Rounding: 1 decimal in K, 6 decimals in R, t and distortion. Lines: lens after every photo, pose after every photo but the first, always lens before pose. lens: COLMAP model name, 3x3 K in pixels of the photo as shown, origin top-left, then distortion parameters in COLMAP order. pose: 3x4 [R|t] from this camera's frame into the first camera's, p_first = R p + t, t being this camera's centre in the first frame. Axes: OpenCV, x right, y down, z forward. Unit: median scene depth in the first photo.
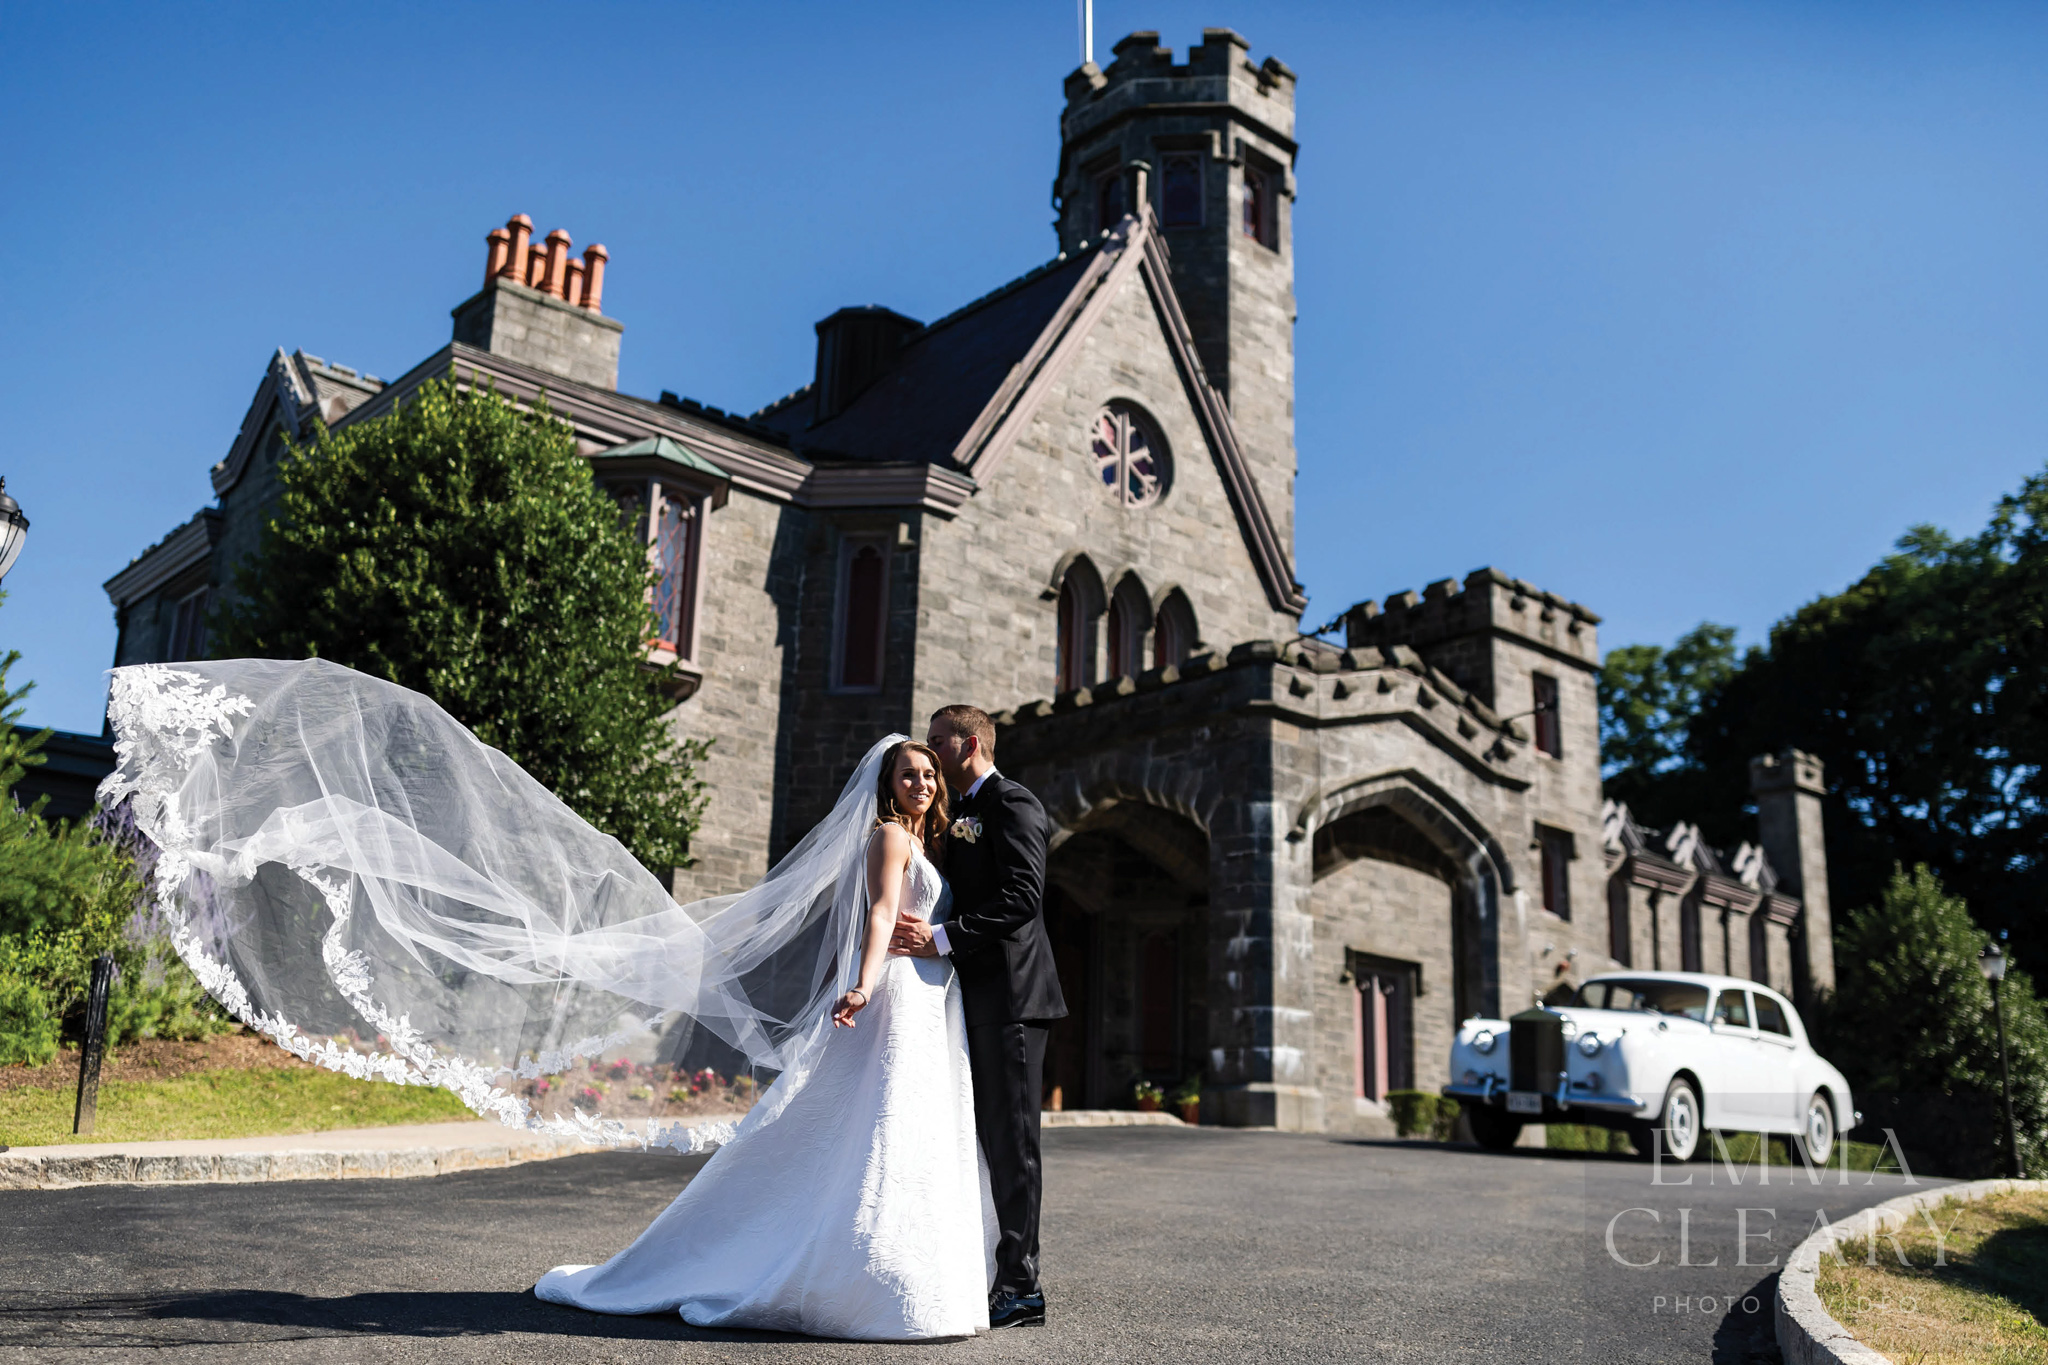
lens RADIAL K [[1975.9, 0, 1016.0], [0, 1975.9, 681.7], [0, 0, 1]] dist [0.009280, 0.000000]
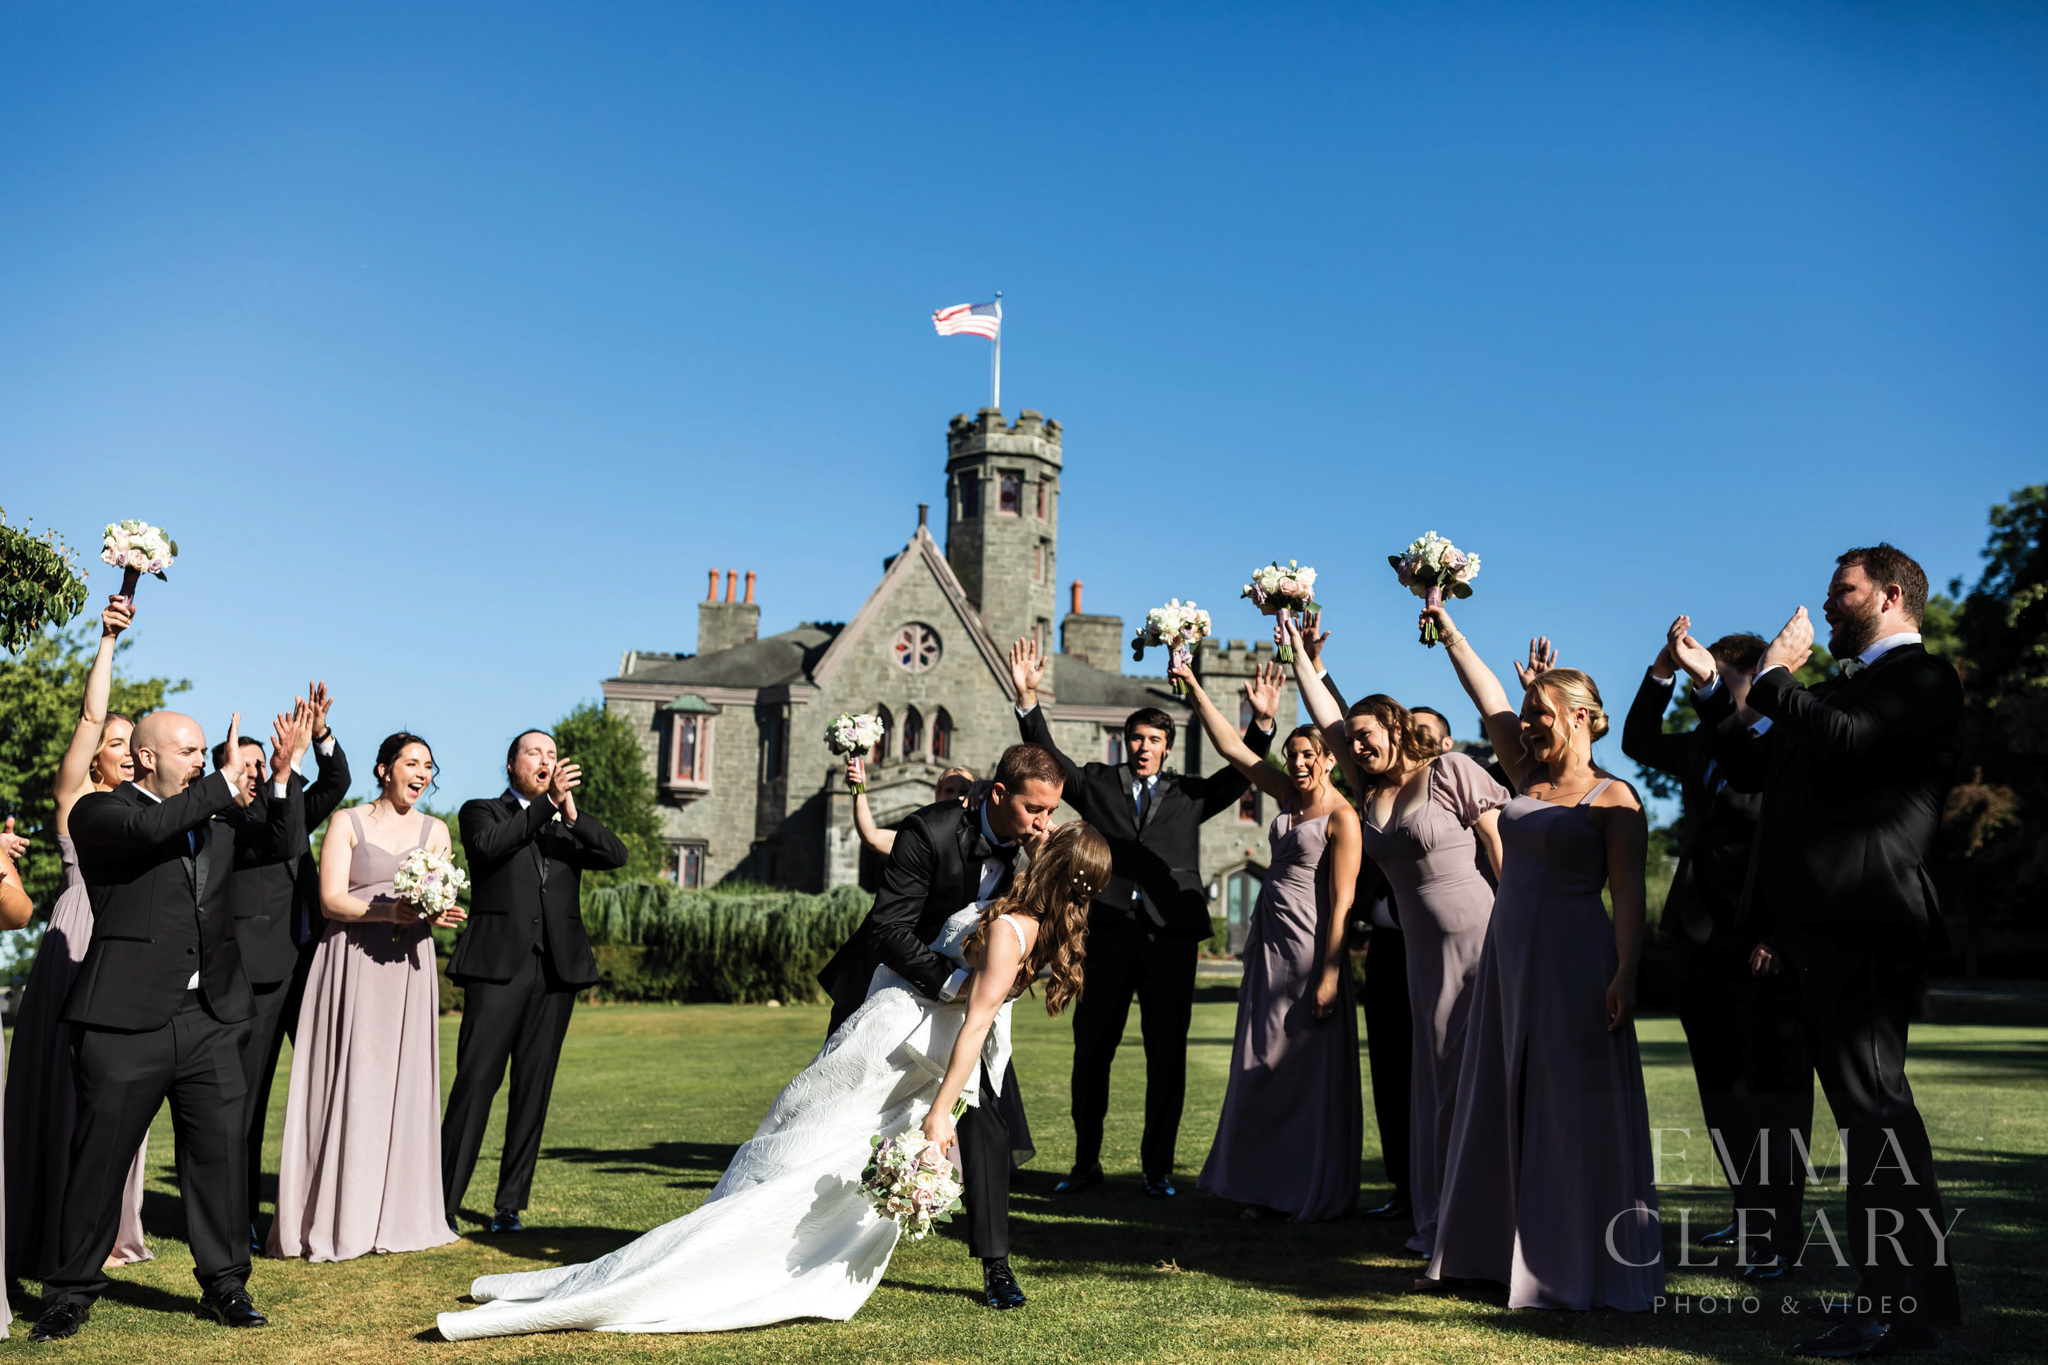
lens RADIAL K [[1975.9, 0, 1036.6], [0, 1975.9, 690.7], [0, 0, 1]] dist [0.009280, 0.000000]
pose [[0.818380, -0.097953, -0.566267, 1.669367], [0.158157, 0.985705, 0.058063, -0.205463], [0.552485, -0.137077, 0.822174, -0.884981]]
